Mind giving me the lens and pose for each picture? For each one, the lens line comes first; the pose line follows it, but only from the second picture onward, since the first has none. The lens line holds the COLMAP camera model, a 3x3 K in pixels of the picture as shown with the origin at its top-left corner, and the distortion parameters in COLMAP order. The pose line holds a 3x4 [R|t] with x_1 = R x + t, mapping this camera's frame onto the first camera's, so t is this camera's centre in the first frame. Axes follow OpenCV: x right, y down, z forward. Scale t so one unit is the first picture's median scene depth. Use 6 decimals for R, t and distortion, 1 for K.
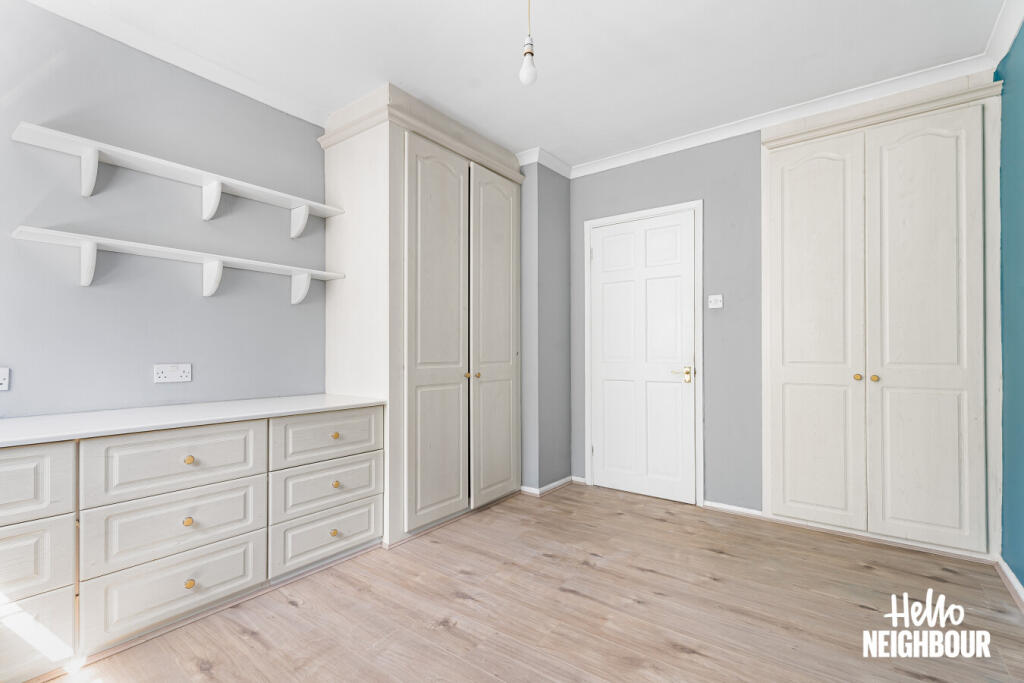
lens RADIAL K [[464.5, 0, 518.3], [0, 464.5, 346.4], [0, 0, 1]] dist [-0.004759, -0.002239]
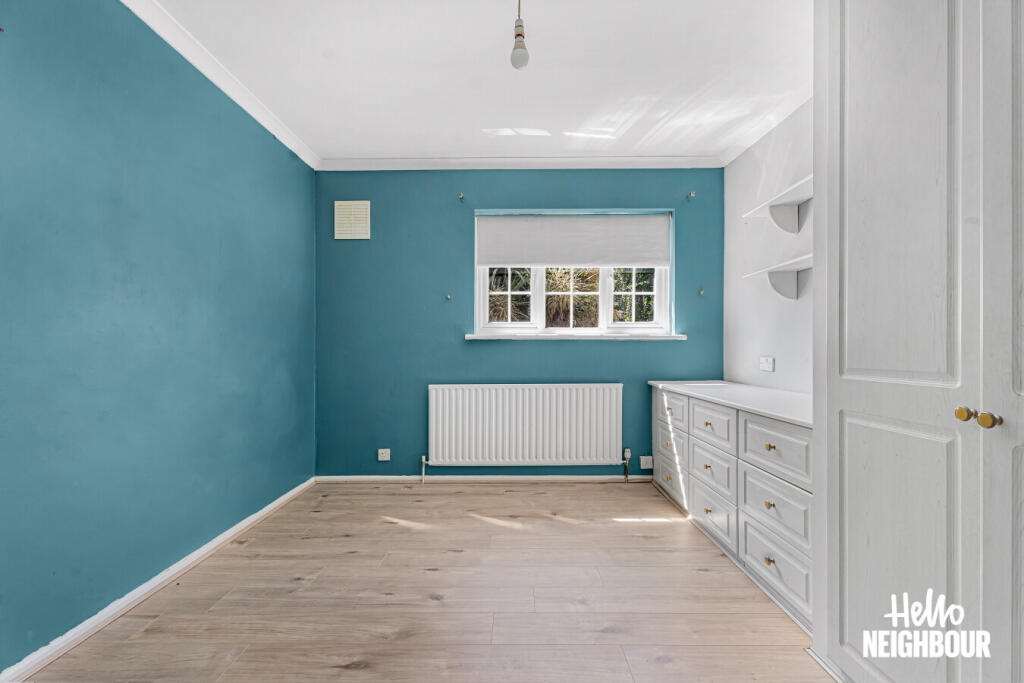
lens RADIAL K [[464.5, 0, 518.0], [0, 464.5, 347.2], [0, 0, 1]] dist [-0.004759, -0.002239]
pose [[-0.804309, -0.001520, -0.594210, 0.585862], [0.007899, 0.999881, -0.013249, 0.023813], [0.594159, -0.015350, -0.804201, 1.754454]]
